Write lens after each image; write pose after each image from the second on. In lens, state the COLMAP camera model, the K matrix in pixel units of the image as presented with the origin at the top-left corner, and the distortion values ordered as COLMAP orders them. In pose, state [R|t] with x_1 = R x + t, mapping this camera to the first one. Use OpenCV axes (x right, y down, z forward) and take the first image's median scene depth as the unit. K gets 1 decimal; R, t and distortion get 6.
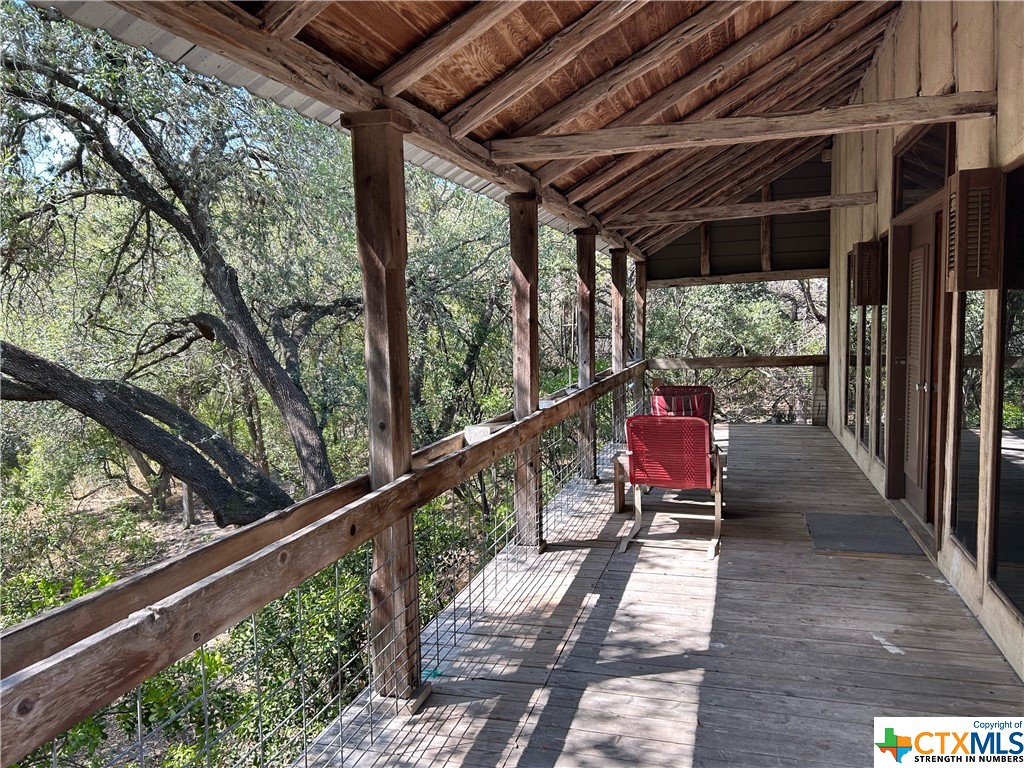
lens RADIAL K [[755.6, 0, 512.0], [0, 755.6, 384.0], [0, 0, 1]] dist [0.047812, -0.066470]
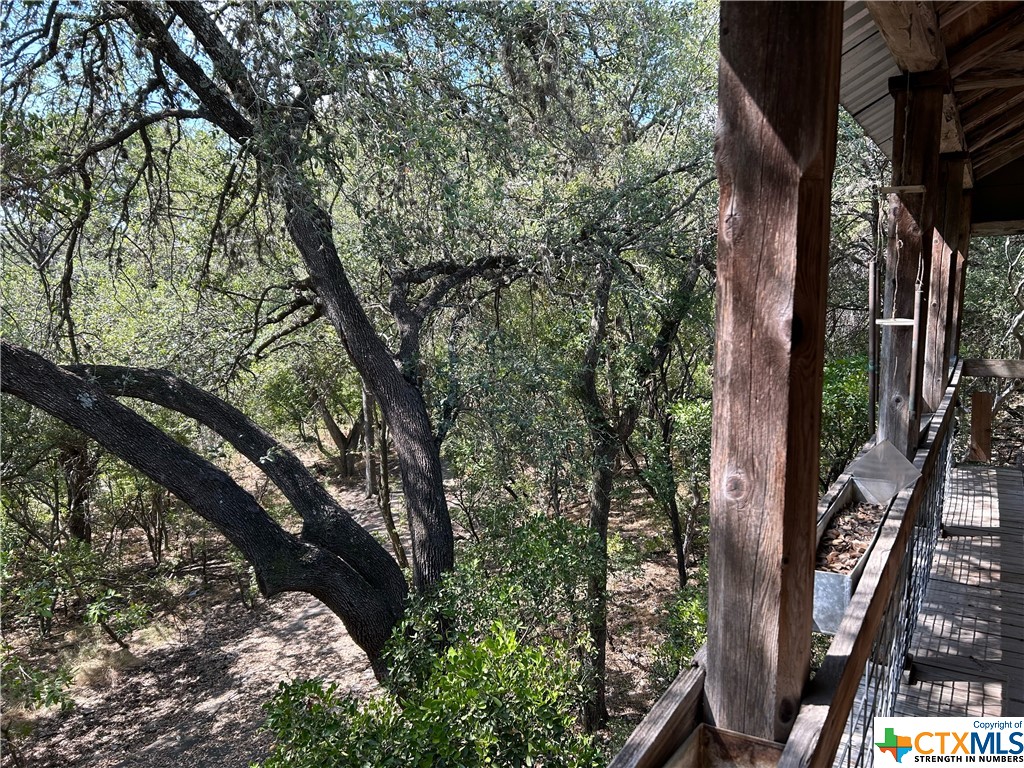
lens RADIAL K [[755.6, 0, 512.0], [0, 755.6, 384.0], [0, 0, 1]] dist [0.047812, -0.066470]
pose [[0.963399, 0.041662, -0.264815, -0.000982], [-0.028486, 0.998167, 0.053404, -0.024981], [0.266555, -0.043906, 0.962819, 0.252435]]
